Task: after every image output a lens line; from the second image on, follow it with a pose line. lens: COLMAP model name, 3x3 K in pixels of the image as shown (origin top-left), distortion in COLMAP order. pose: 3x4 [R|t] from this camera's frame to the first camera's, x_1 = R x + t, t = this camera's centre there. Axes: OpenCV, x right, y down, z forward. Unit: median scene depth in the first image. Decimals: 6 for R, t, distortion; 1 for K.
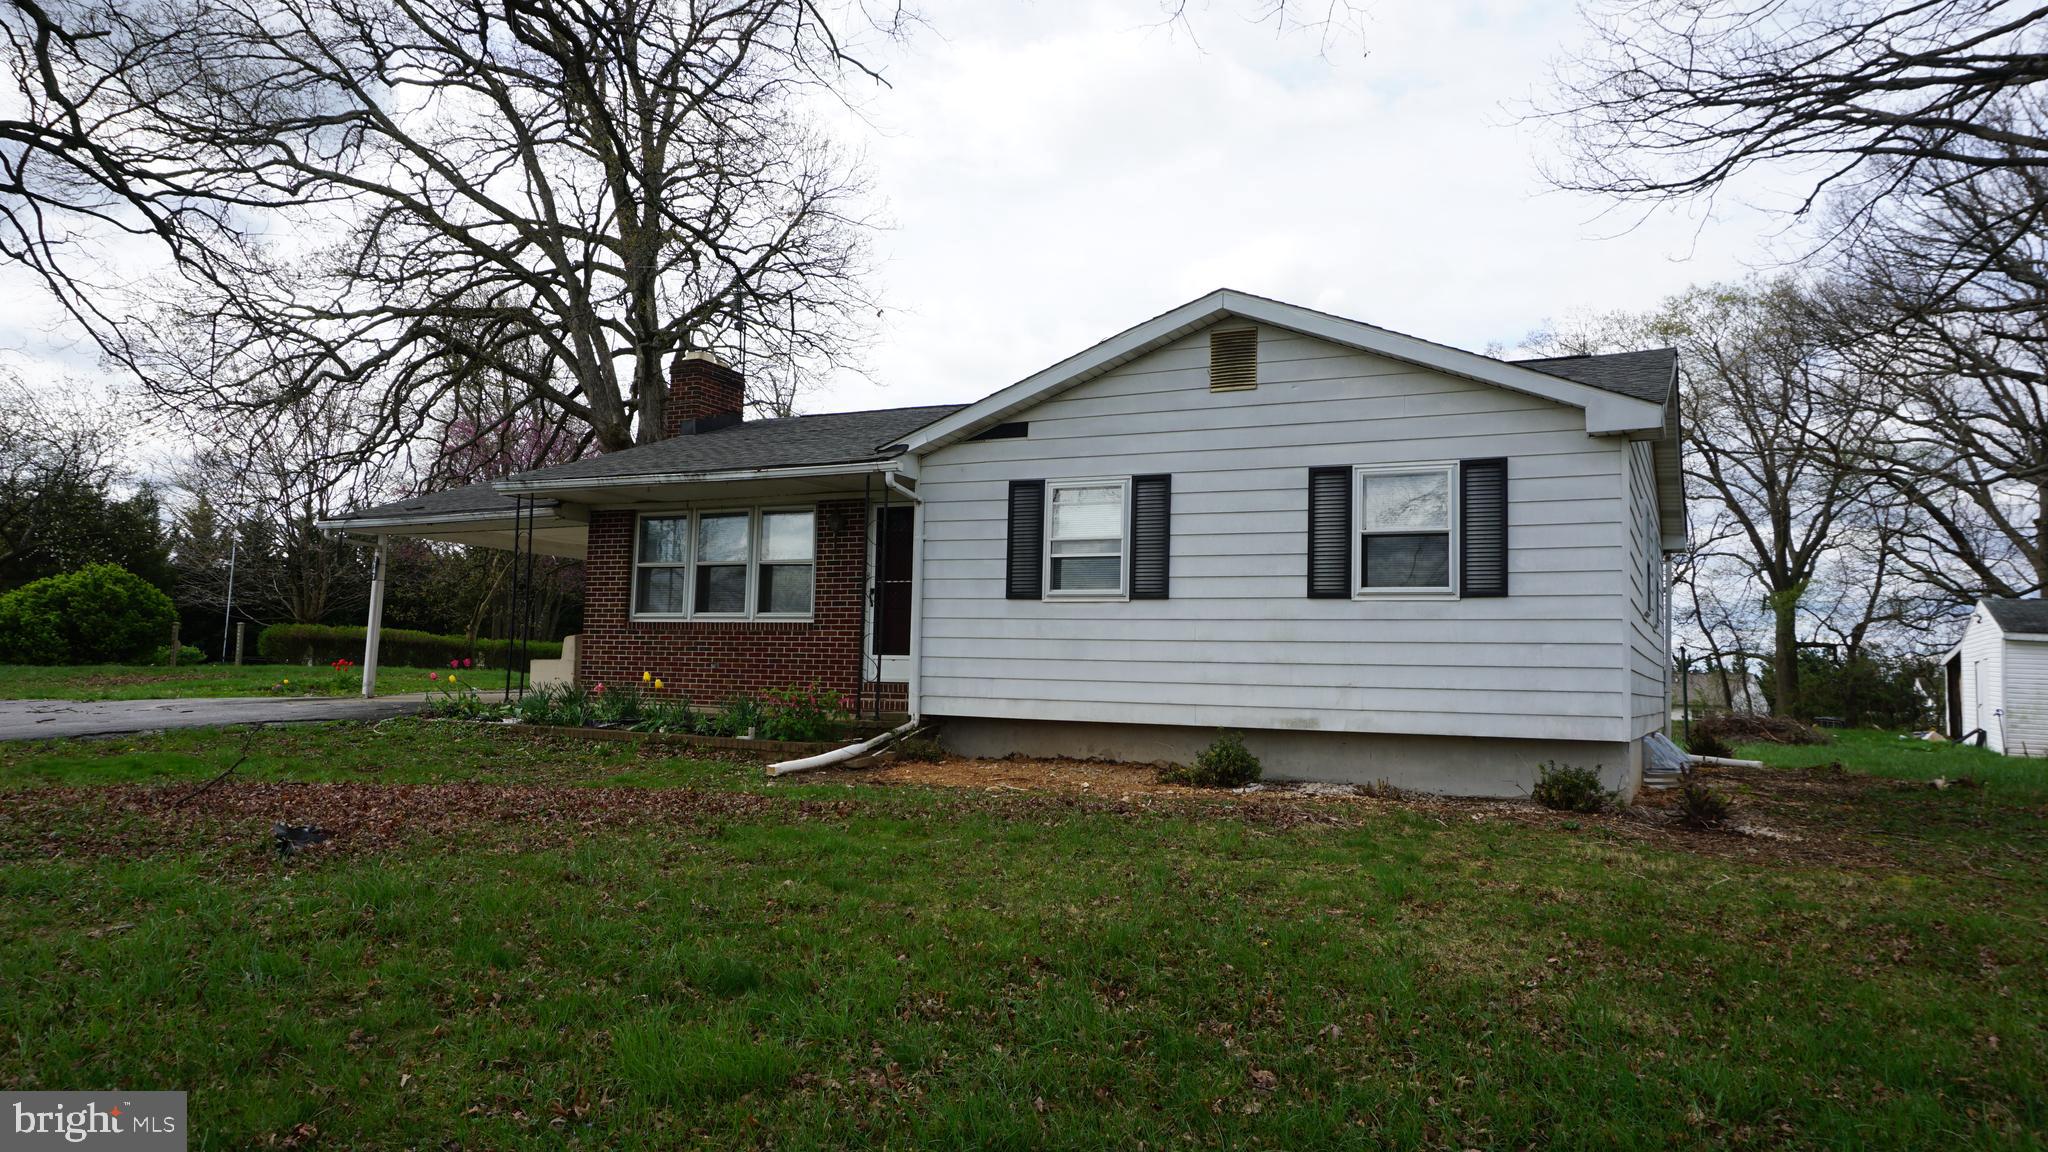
lens RADIAL K [[1365.3, 0, 1017.9], [0, 1365.3, 570.8], [0, 0, 1]] dist [-0.052988, 0.032682]
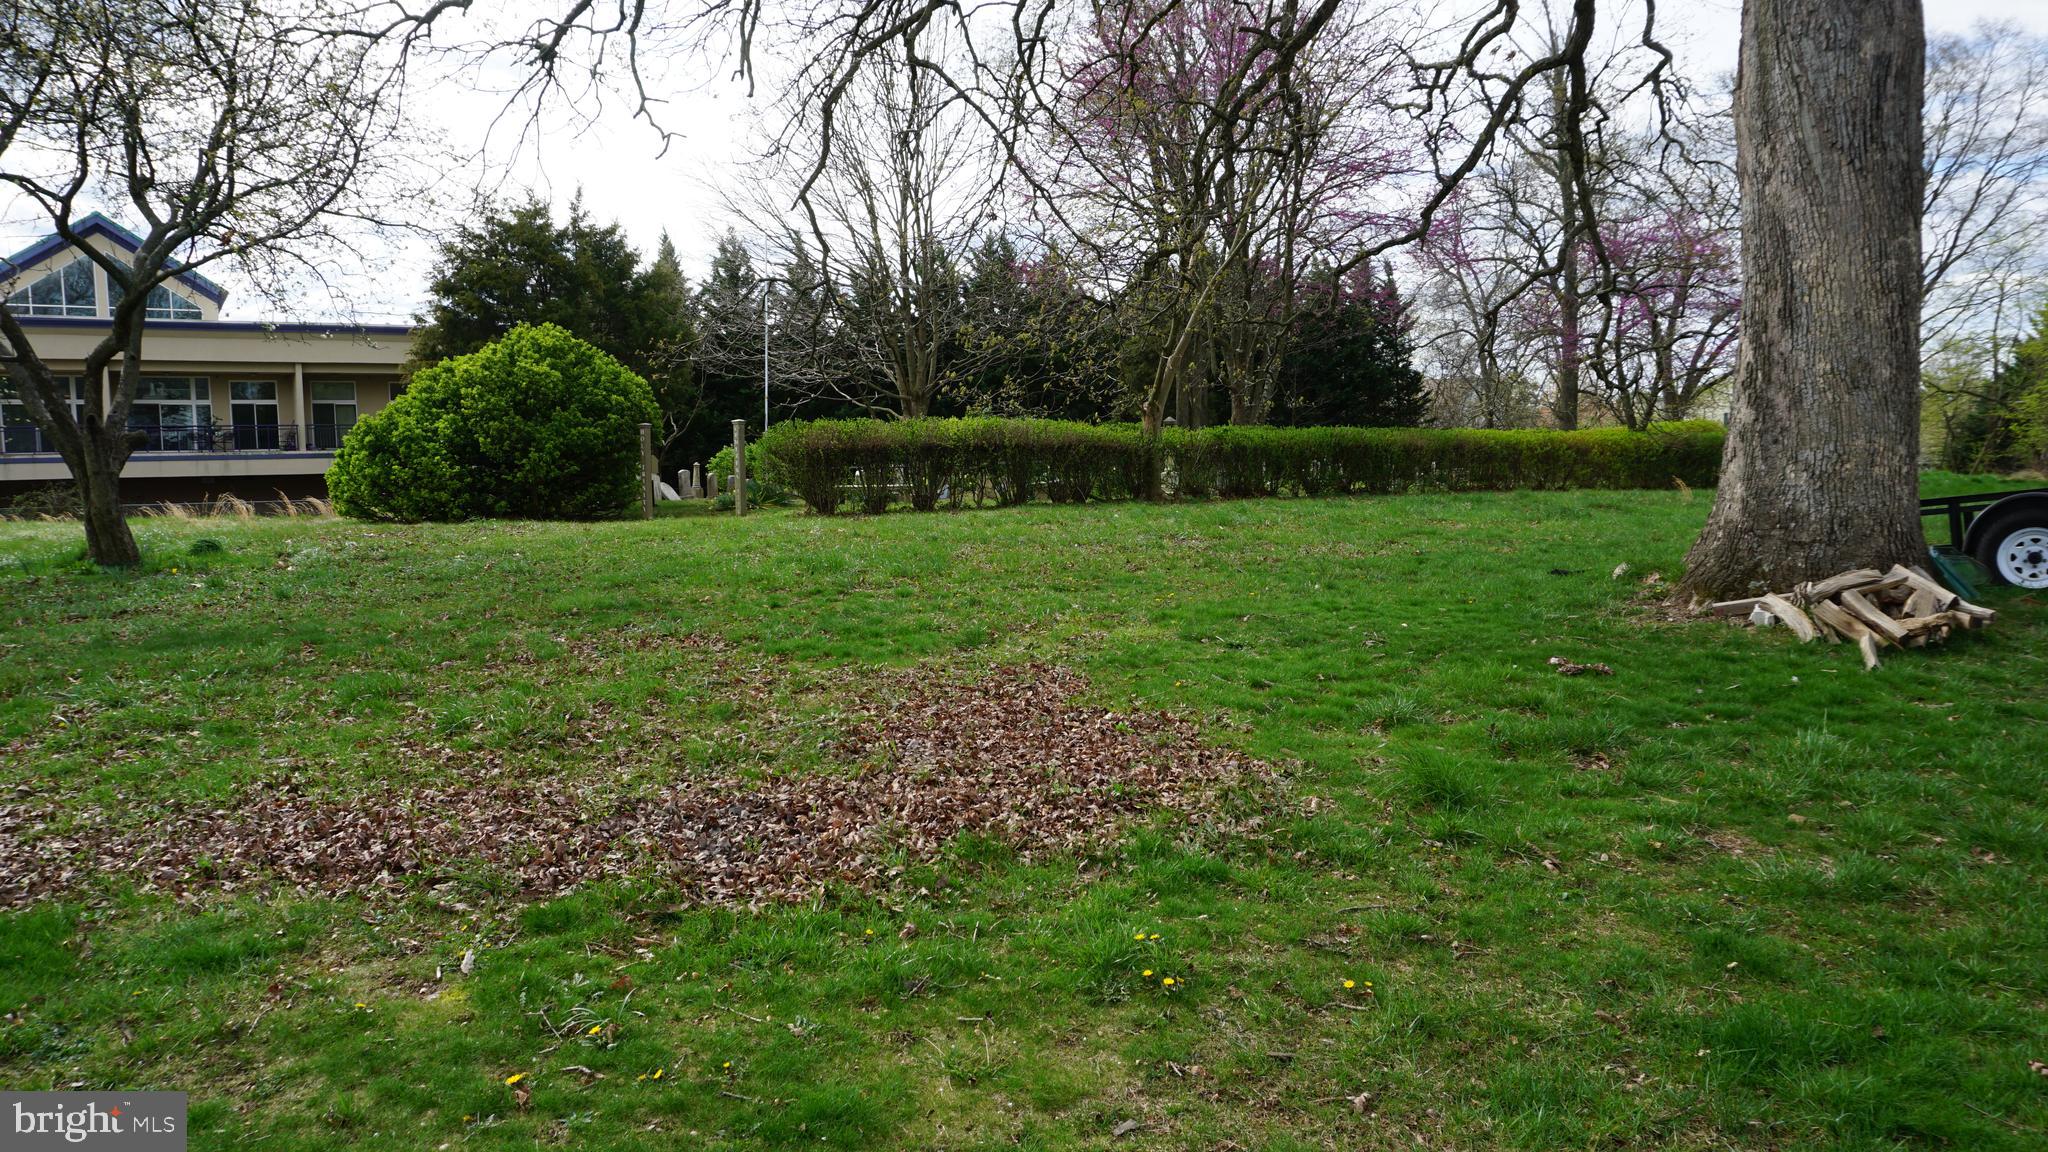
lens RADIAL K [[1365.3, 0, 1017.9], [0, 1365.3, 570.8], [0, 0, 1]] dist [-0.052988, 0.032682]
pose [[0.892660, 0.015907, -0.450449, -0.765986], [0.068782, 0.982865, 0.171015, 0.042878], [0.445451, -0.183641, 0.876270, 1.842316]]
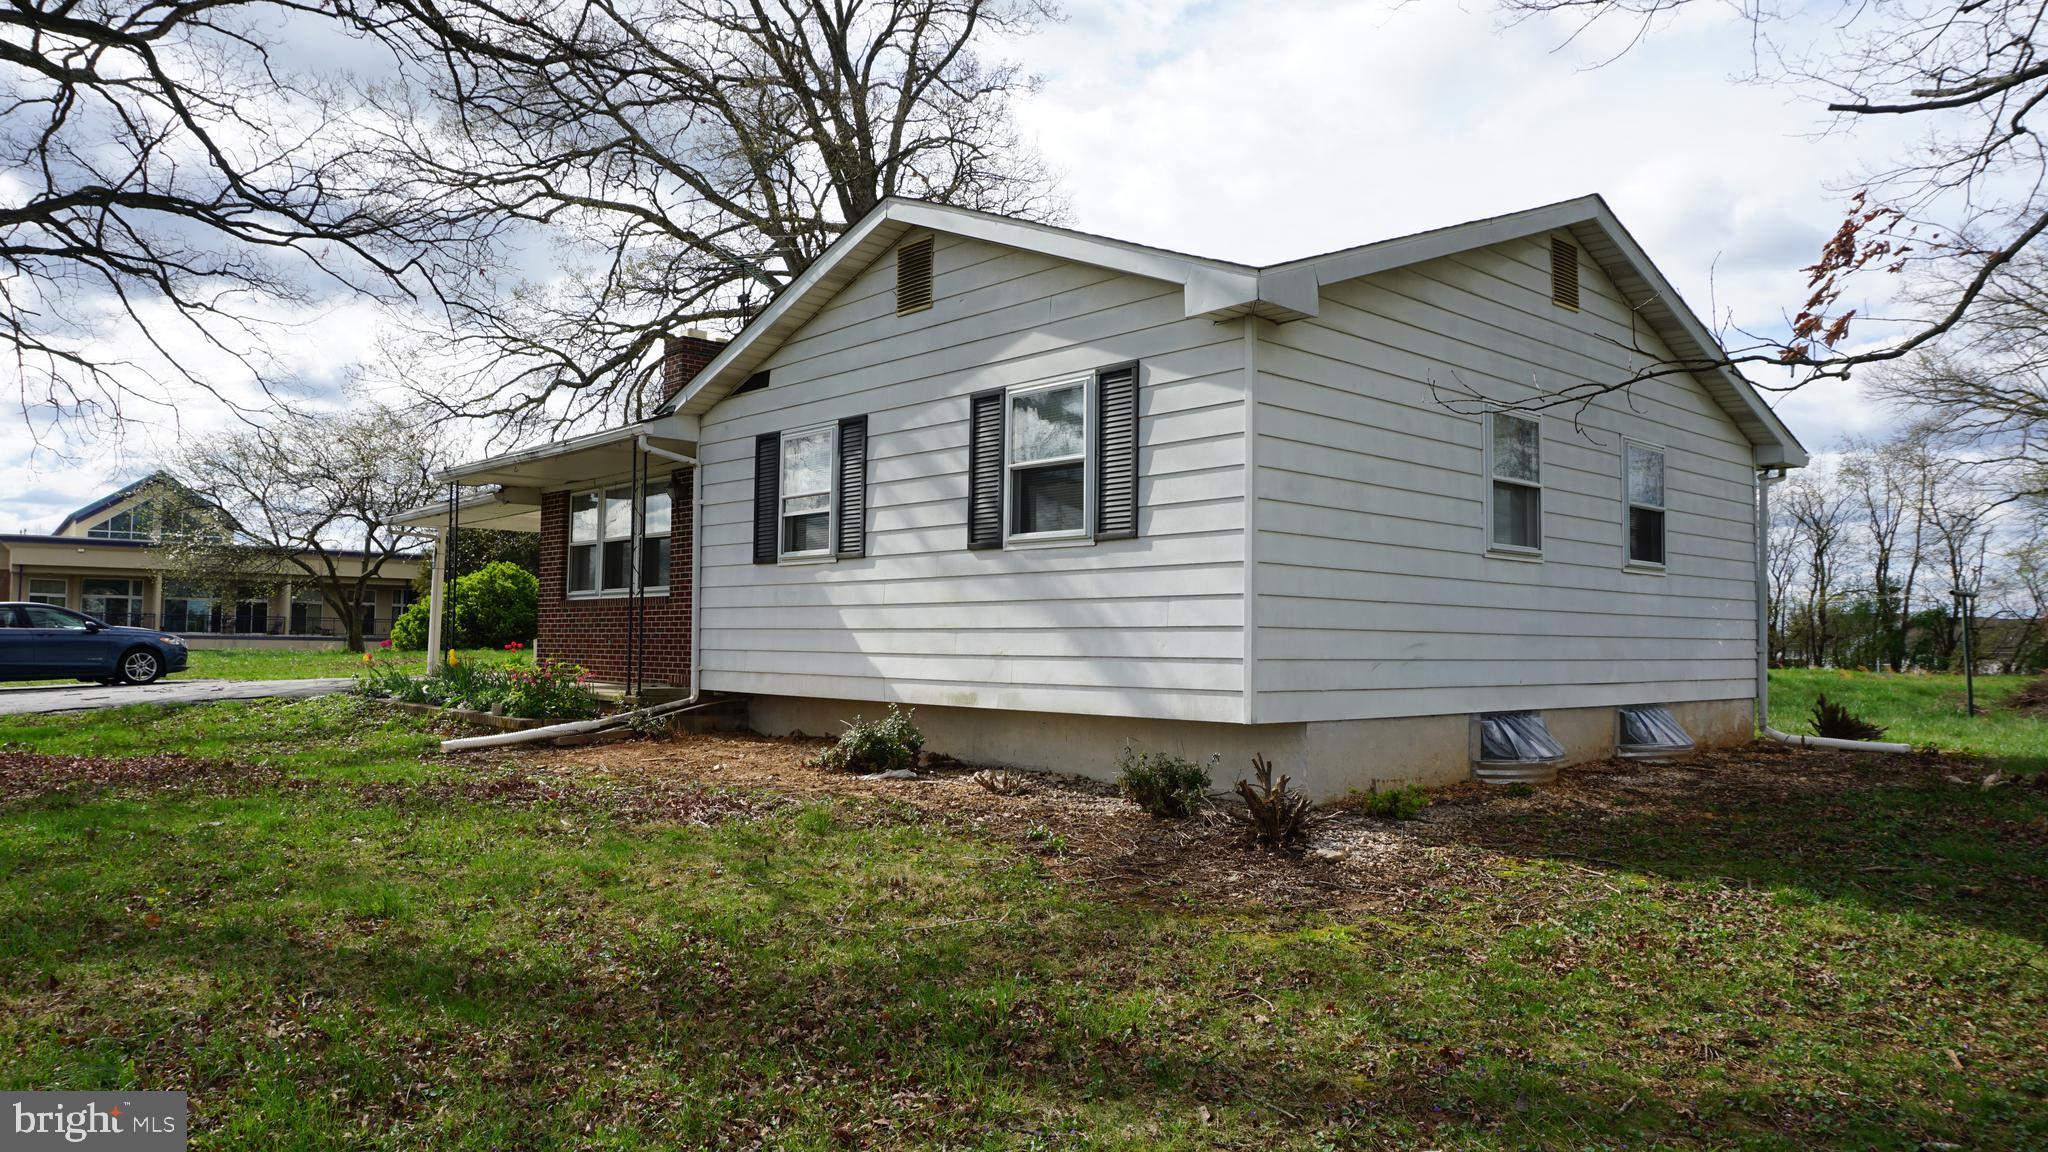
lens RADIAL K [[1365.3, 0, 1017.9], [0, 1365.3, 570.8], [0, 0, 1]] dist [-0.052988, 0.032682]
pose [[0.934984, -0.036079, -0.352850, 0.480718], [0.043284, 0.998984, 0.012550, 0.020985], [0.352038, -0.027007, 0.935596, 0.201645]]
